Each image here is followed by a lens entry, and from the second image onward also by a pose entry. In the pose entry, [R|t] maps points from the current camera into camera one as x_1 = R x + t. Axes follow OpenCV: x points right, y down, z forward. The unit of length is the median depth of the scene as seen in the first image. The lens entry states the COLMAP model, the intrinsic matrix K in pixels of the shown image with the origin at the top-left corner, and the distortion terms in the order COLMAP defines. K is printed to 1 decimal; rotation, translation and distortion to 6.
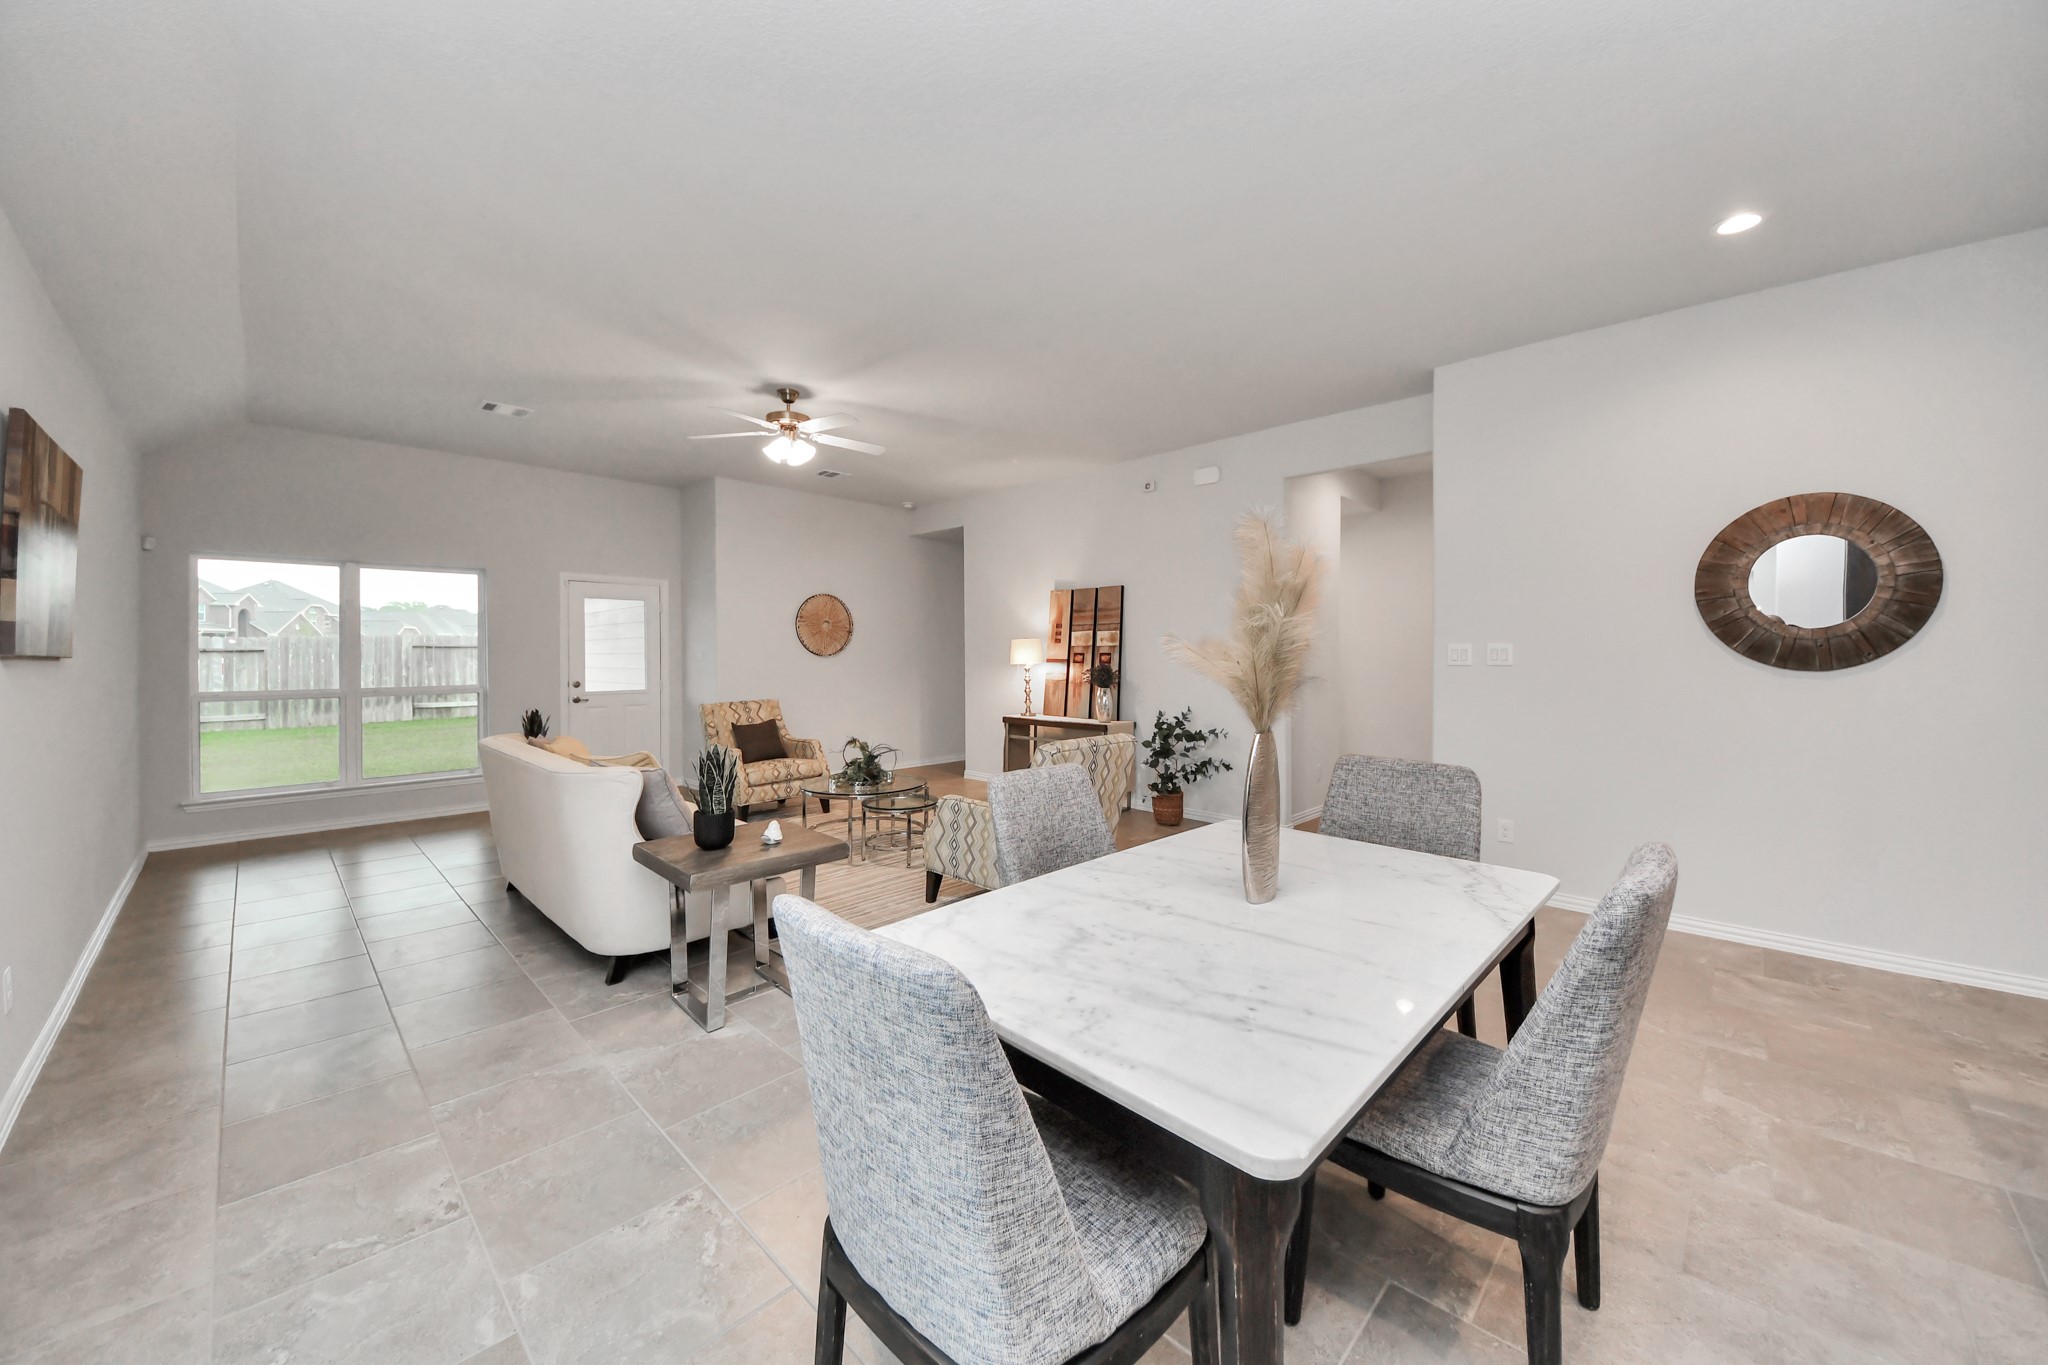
lens RADIAL K [[745.4, 0, 1020.7], [0, 745.4, 653.6], [0, 0, 1]] dist [0.001807, -0.000084]
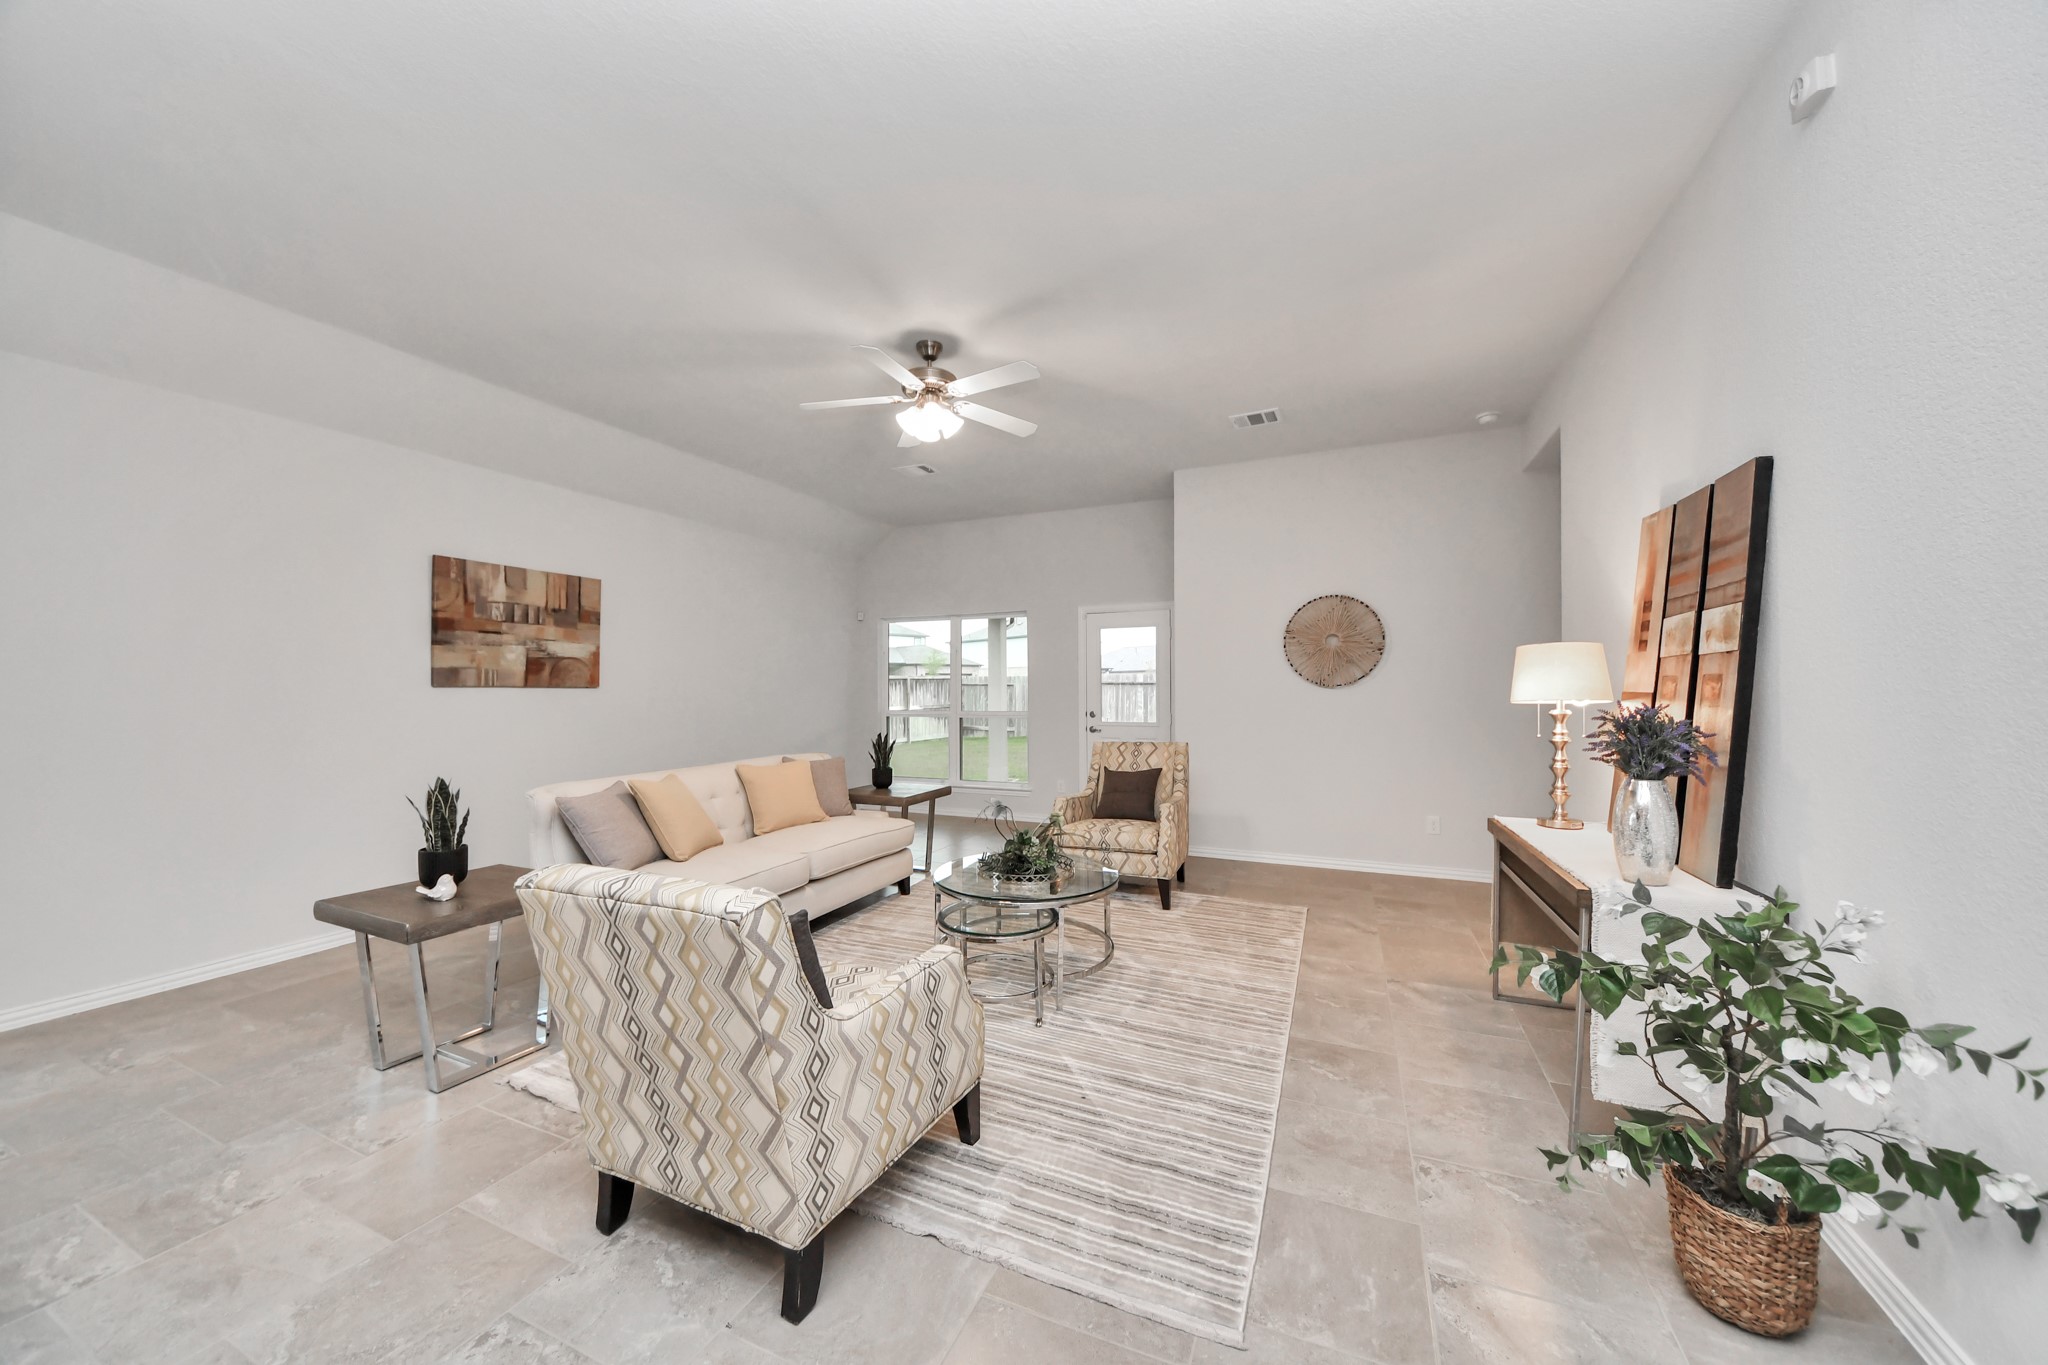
lens RADIAL K [[725.8, 0, 1031.5], [0, 725.8, 692.2], [0, 0, 1]] dist [0.000402, -0.000225]
pose [[0.352847, 0.005326, -0.935666, 0.332411], [0.006570, 0.999945, 0.008170, 0.003288], [0.935658, -0.009030, 0.352793, 0.633882]]
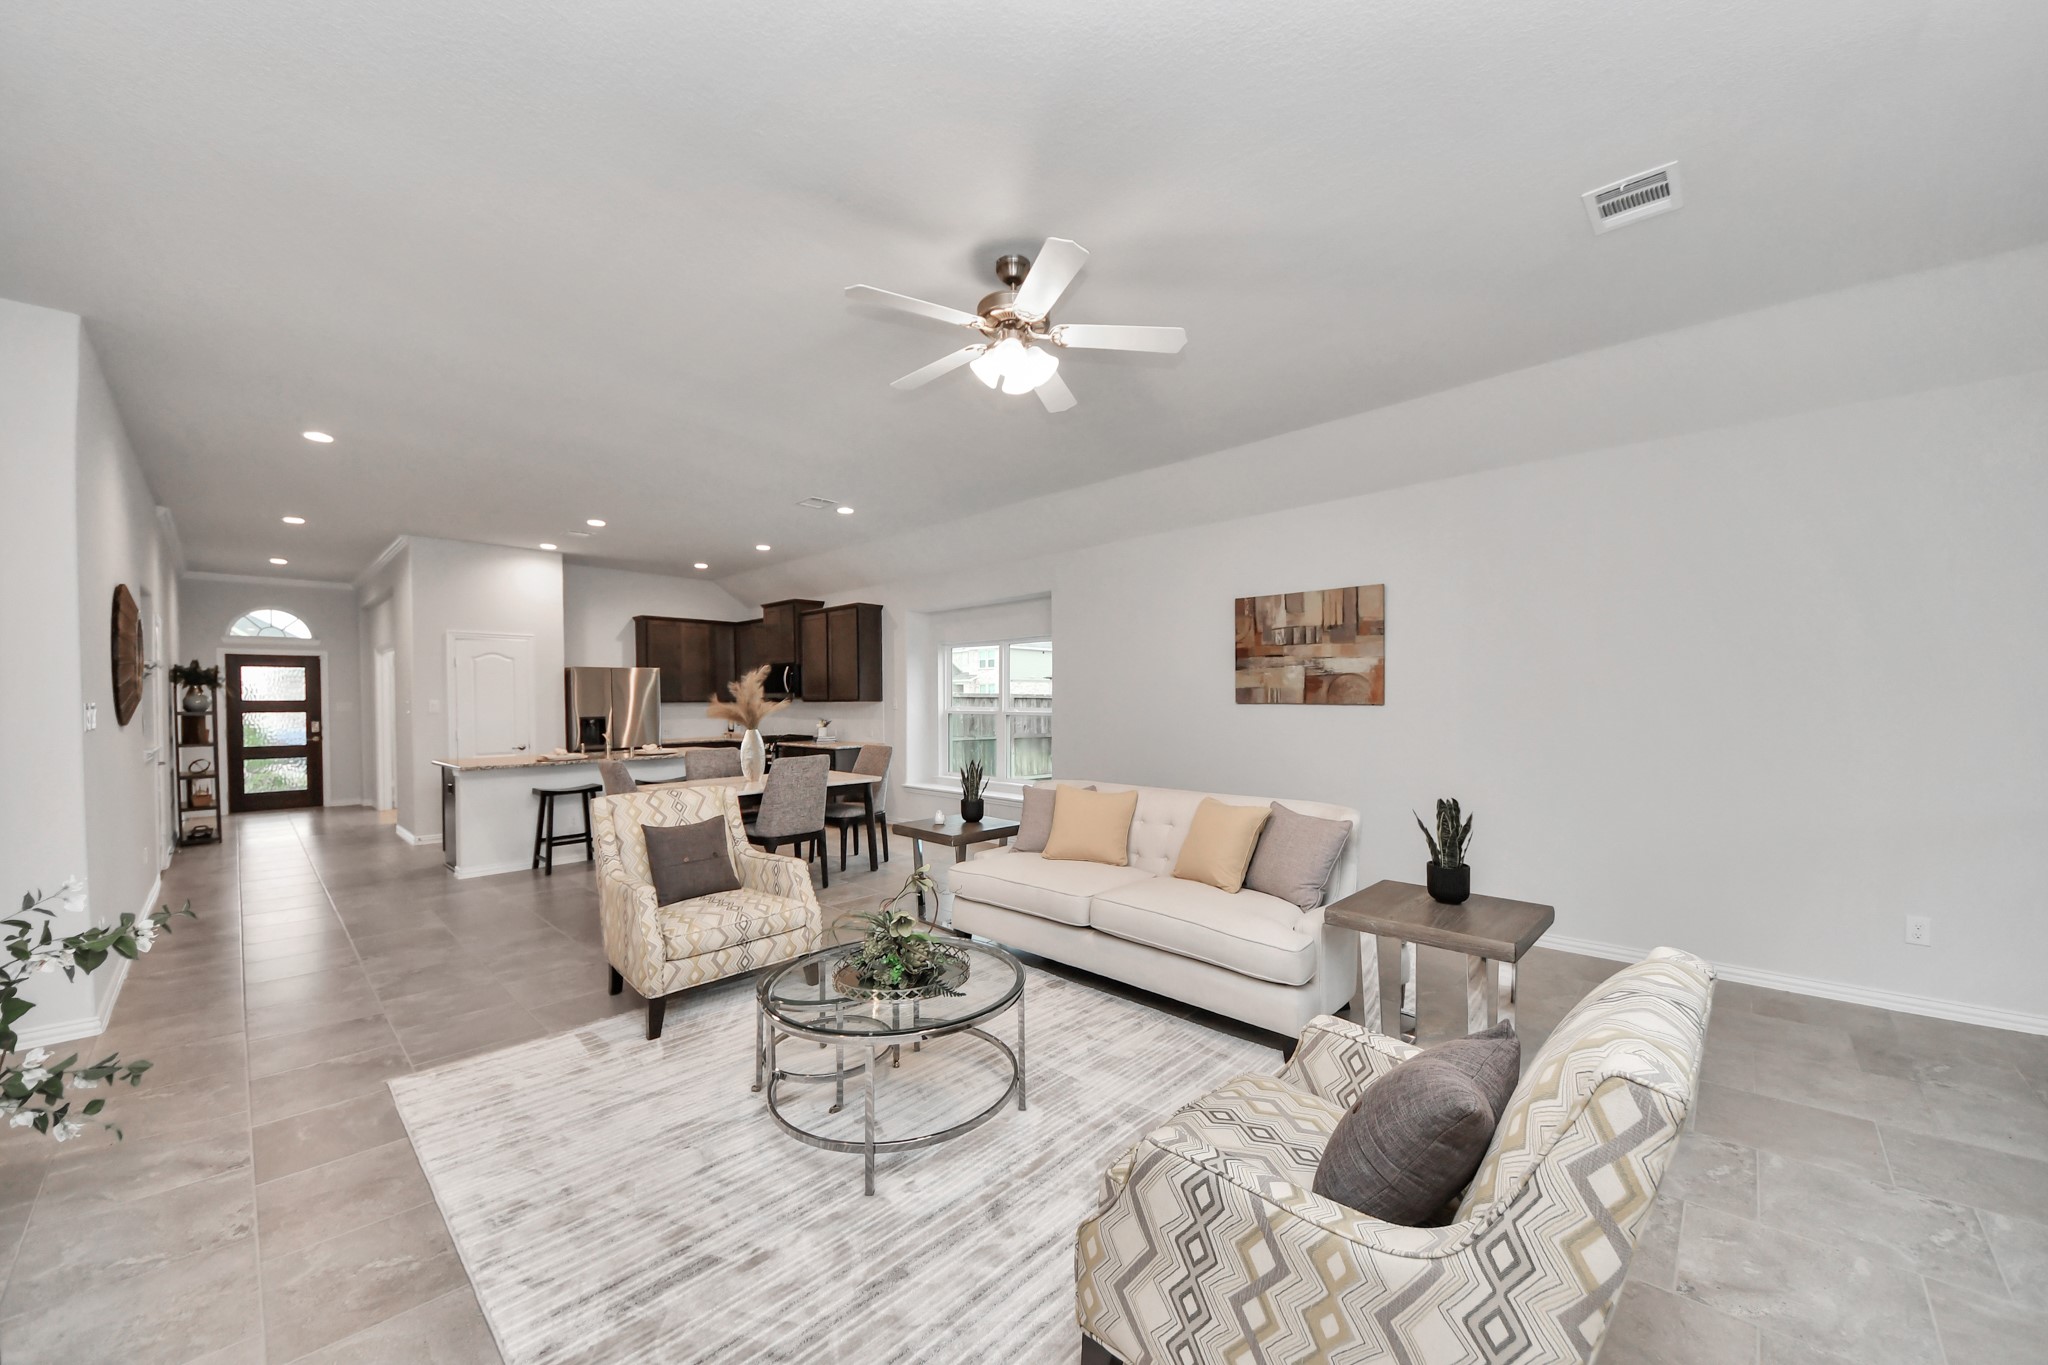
lens RADIAL K [[750.0, 0, 1030.1], [0, 750.0, 709.1], [0, 0, 1]] dist [0.009464, -0.013219]
pose [[-0.999956, 0.005029, -0.007973, -0.244207], [0.004919, 0.999893, 0.013803, -0.006669], [0.008042, 0.013763, -0.999873, 1.225191]]
